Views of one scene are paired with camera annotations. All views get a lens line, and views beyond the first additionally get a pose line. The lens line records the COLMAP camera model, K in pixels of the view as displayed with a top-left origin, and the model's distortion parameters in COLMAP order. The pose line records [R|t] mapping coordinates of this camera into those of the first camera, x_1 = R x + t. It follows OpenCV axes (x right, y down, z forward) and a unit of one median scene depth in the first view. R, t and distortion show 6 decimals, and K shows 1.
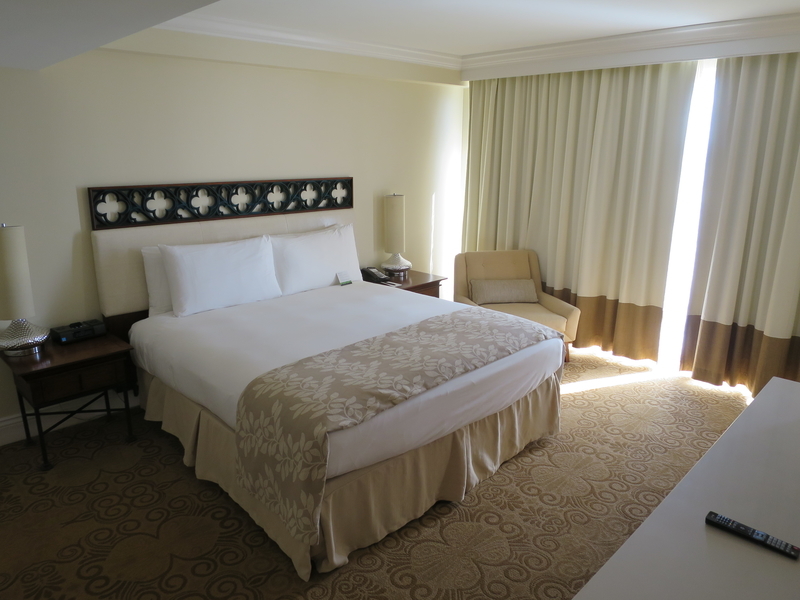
lens RADIAL K [[568.8, 0, 398.7], [0, 568.8, 301.1], [0, 0, 1]] dist [-0.041205, 0.002484]
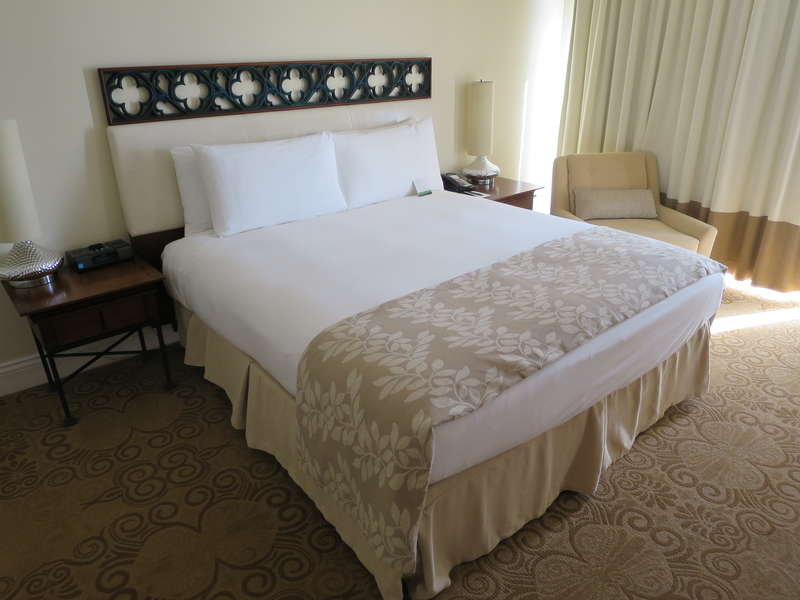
lens RADIAL K [[568.8, 0, 398.1], [0, 568.8, 296.8], [0, 0, 1]] dist [-0.041205, 0.002484]
pose [[0.995883, 0.019245, -0.088586, -0.082564], [-0.005296, 0.987889, 0.155073, -0.016494], [0.090498, -0.153965, 0.983923, 0.272637]]
